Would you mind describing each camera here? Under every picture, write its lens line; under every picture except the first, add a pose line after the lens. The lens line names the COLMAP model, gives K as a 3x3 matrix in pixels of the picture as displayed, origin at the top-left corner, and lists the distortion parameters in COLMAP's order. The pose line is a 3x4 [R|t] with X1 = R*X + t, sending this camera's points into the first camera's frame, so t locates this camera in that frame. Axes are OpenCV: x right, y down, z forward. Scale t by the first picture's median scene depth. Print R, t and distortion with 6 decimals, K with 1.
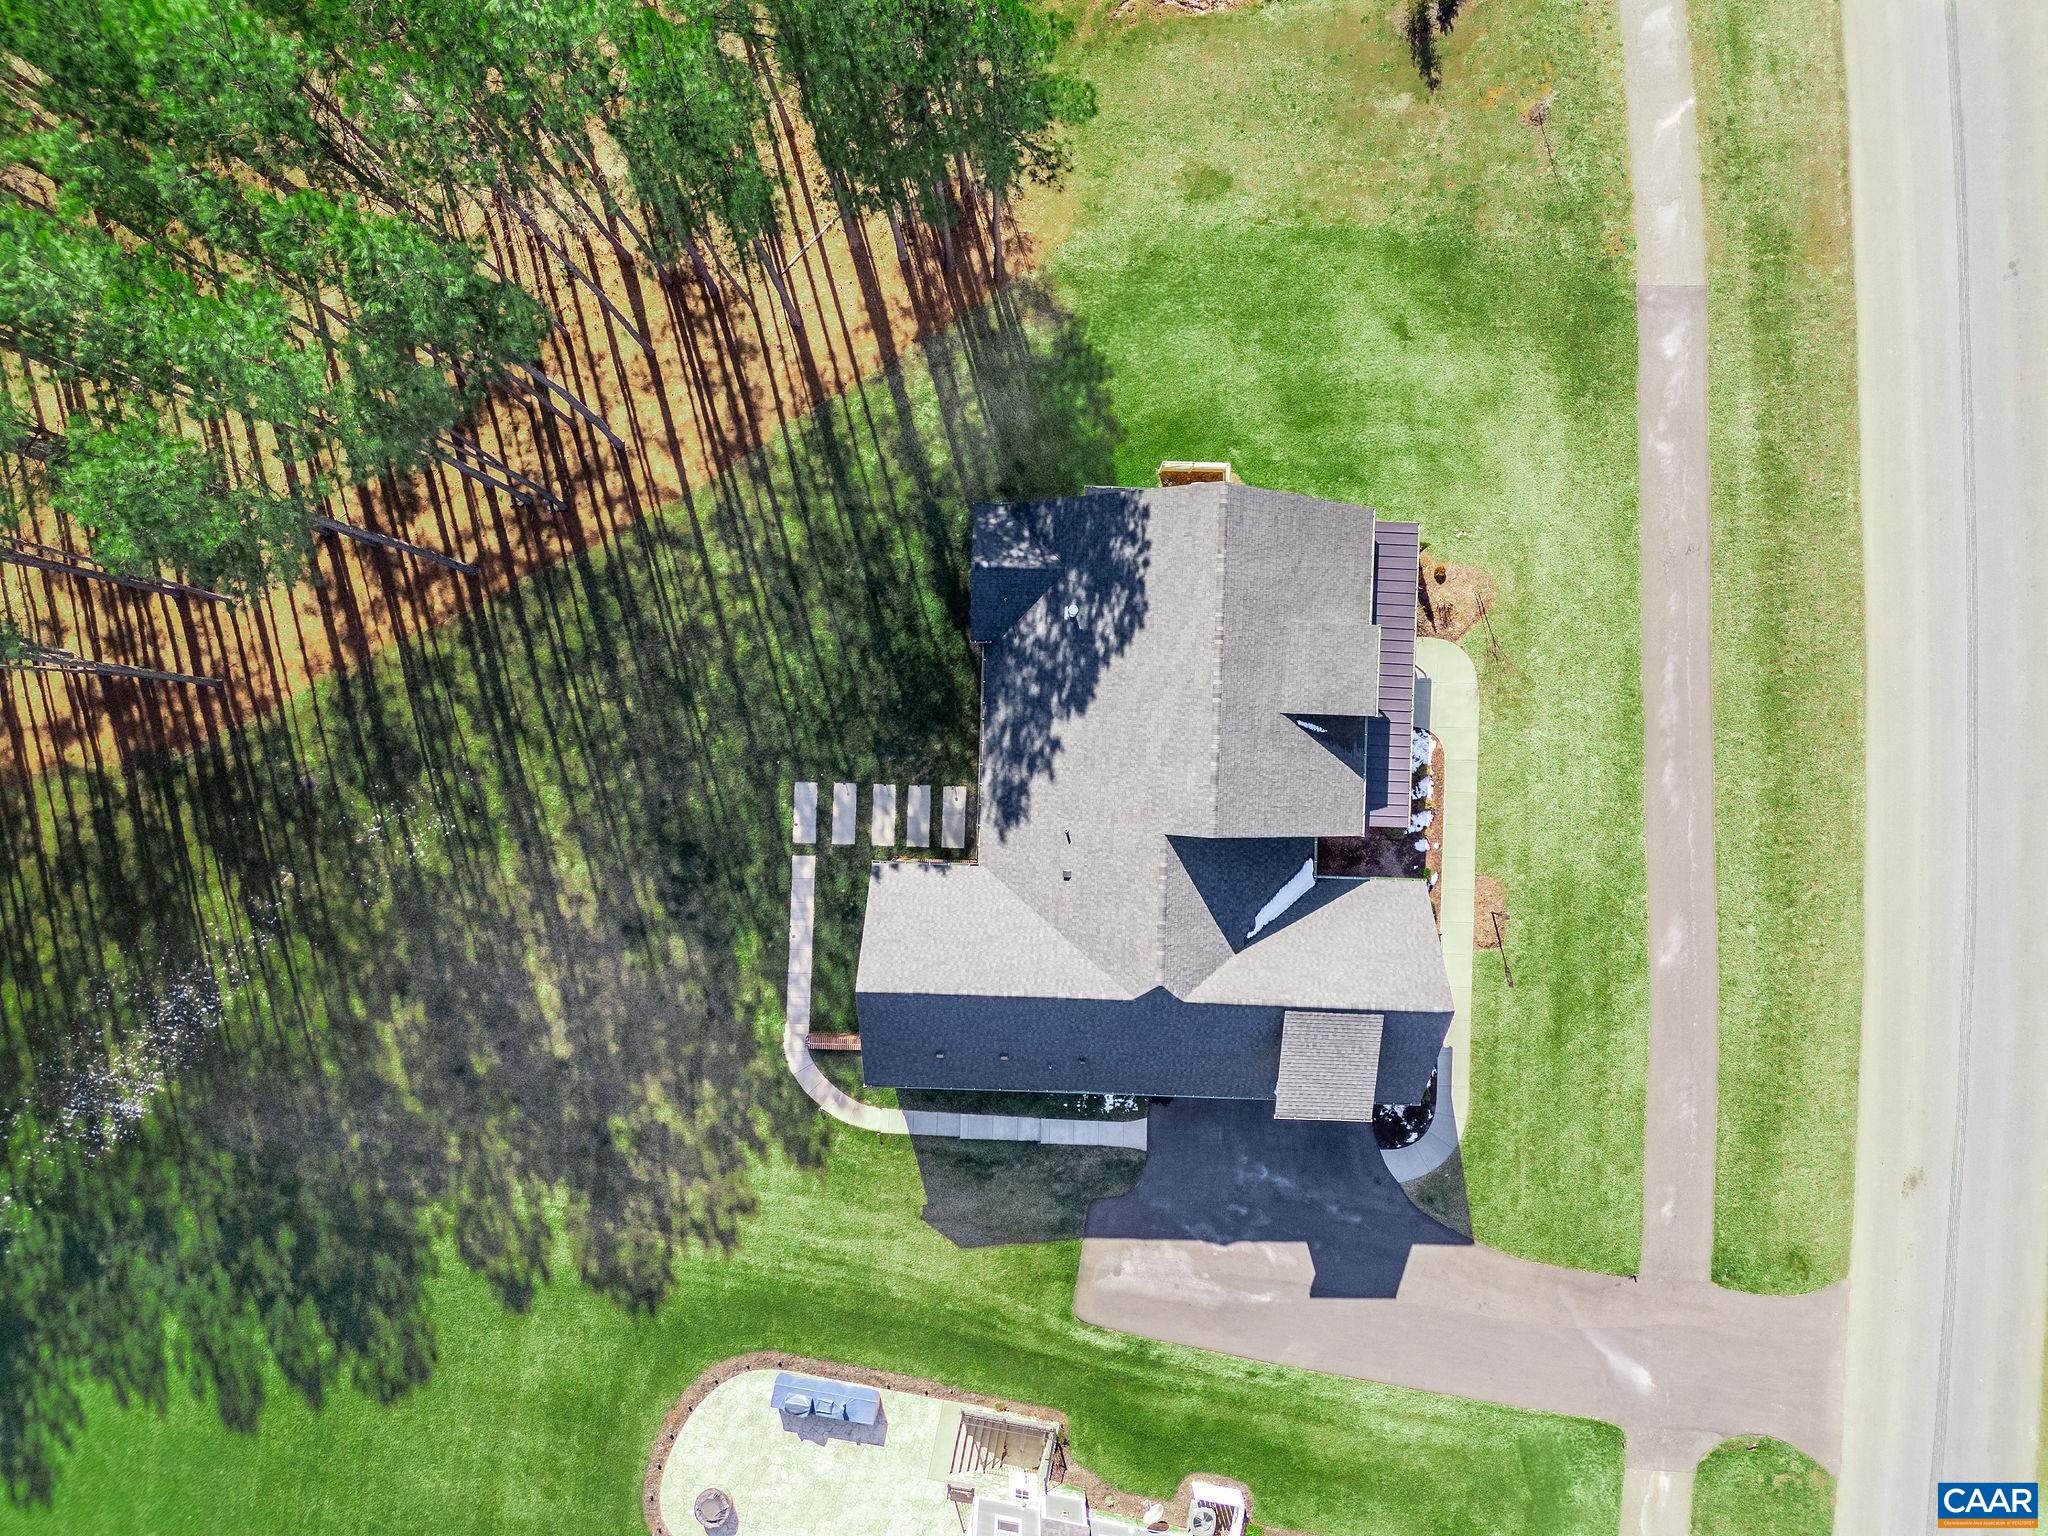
lens RADIAL K [[1497.0, 0, 1017.6], [0, 1497.0, 763.9], [0, 0, 1]] dist [0.090541, -0.112822]
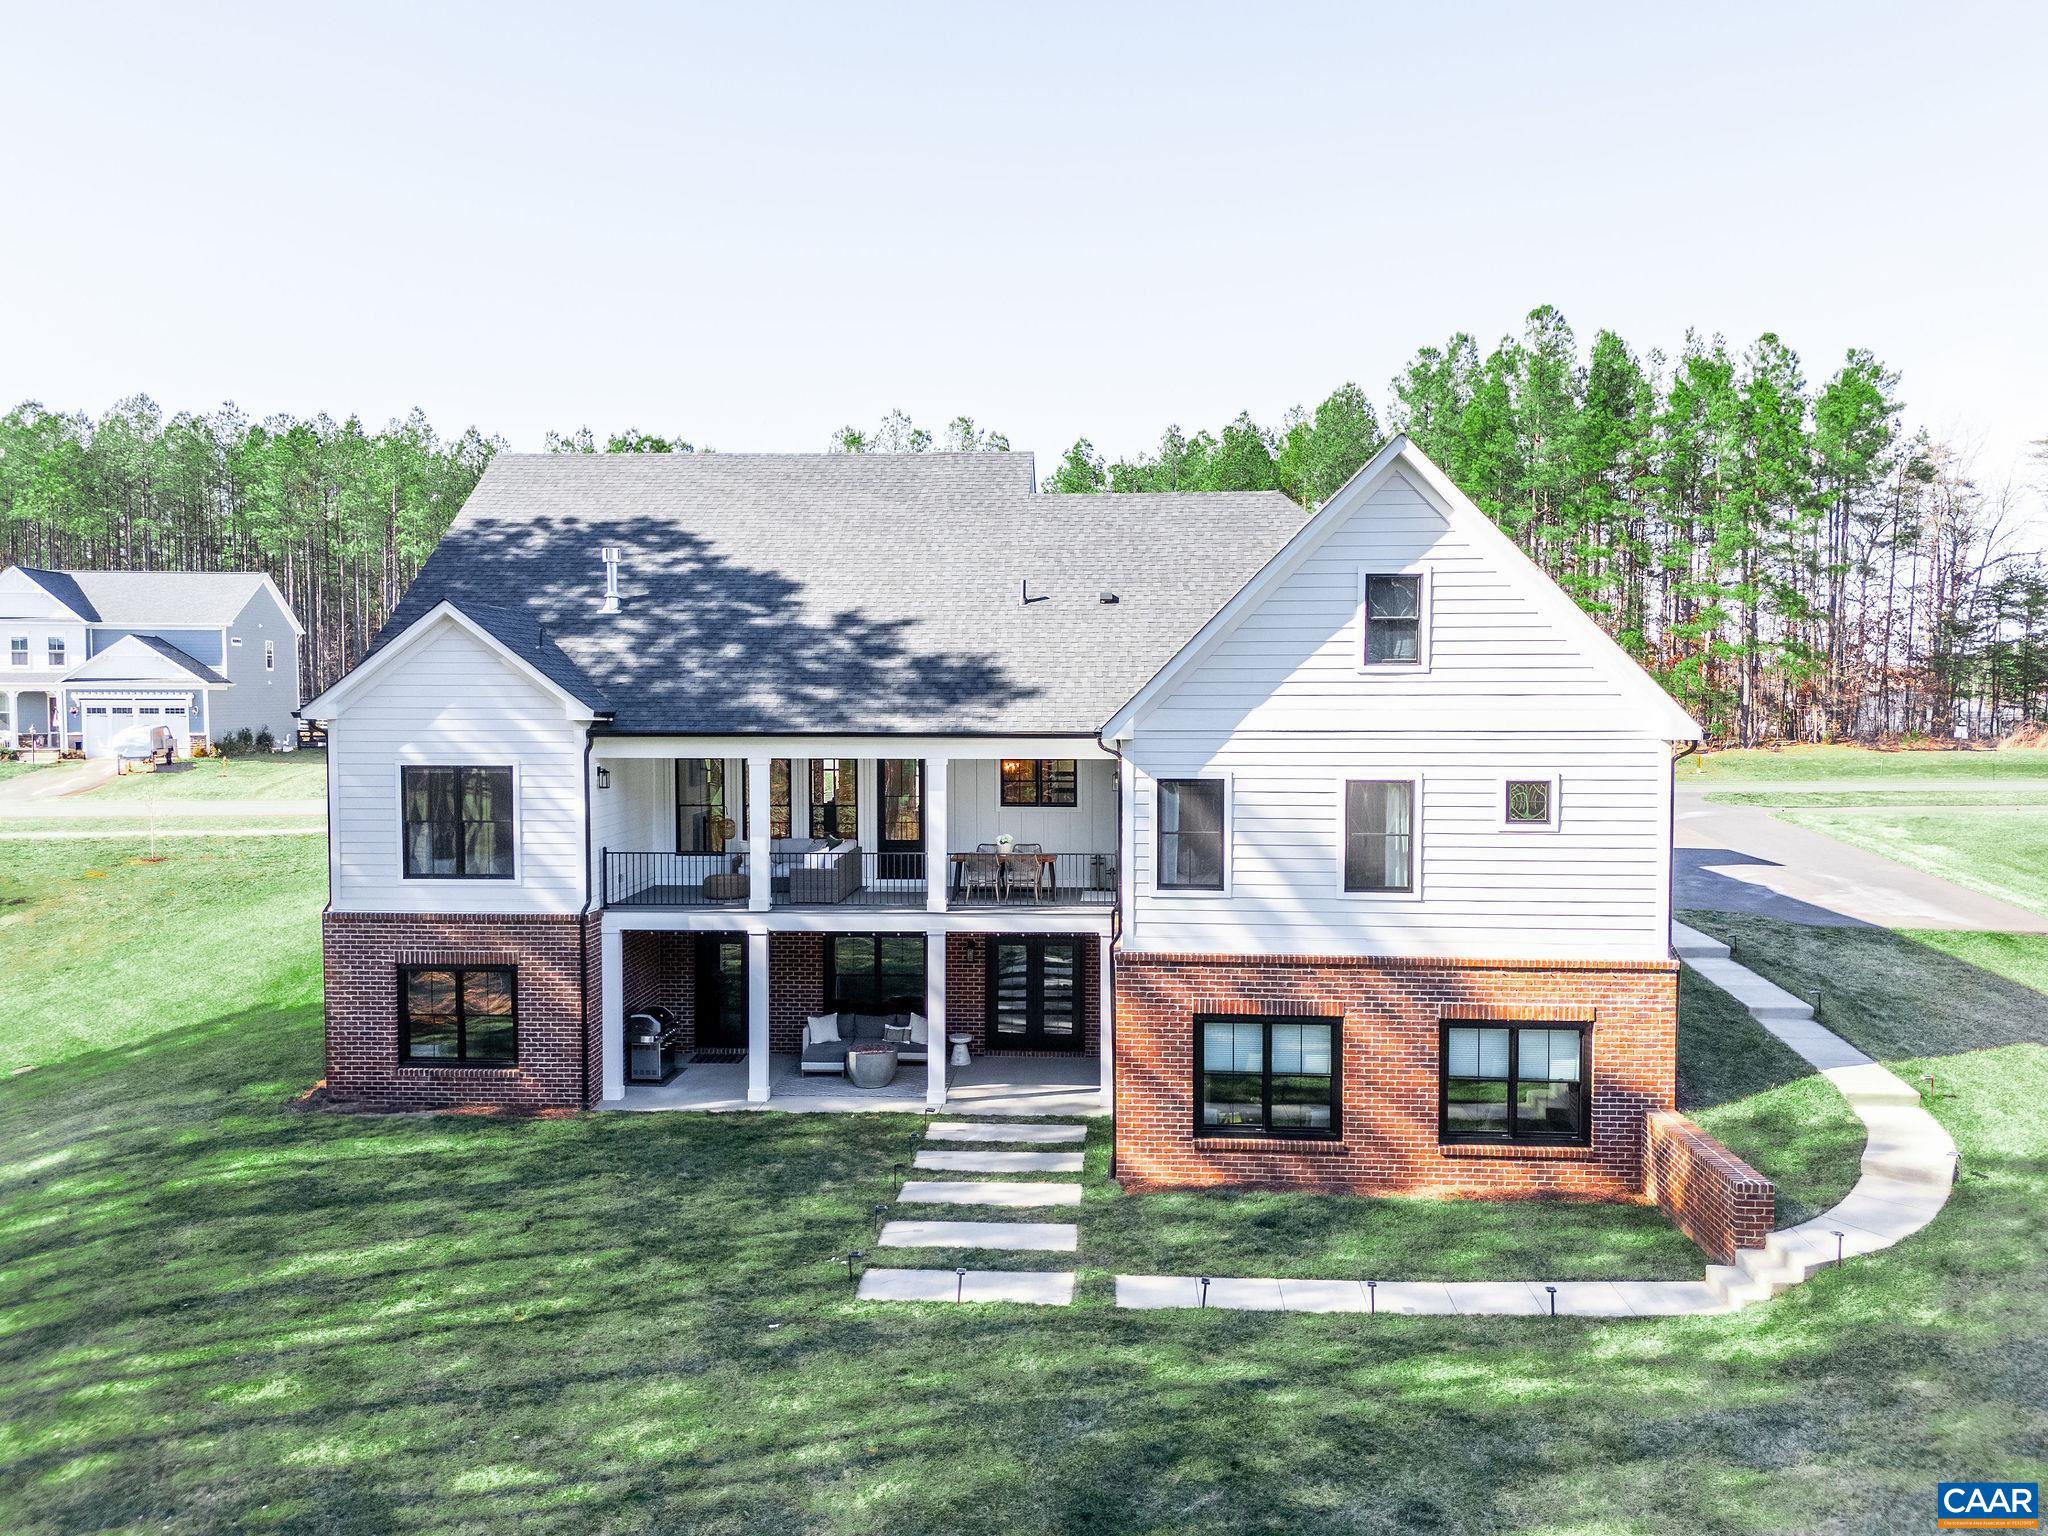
lens RADIAL K [[1497.0, 0, 1017.6], [0, 1497.0, 763.9], [0, 0, 1]] dist [0.090541, -0.112822]
pose [[0.042959, -0.011118, 0.999015, -0.448852], [0.998904, -0.018126, -0.043156, 0.061637], [0.018587, 0.999774, 0.010327, 0.954751]]
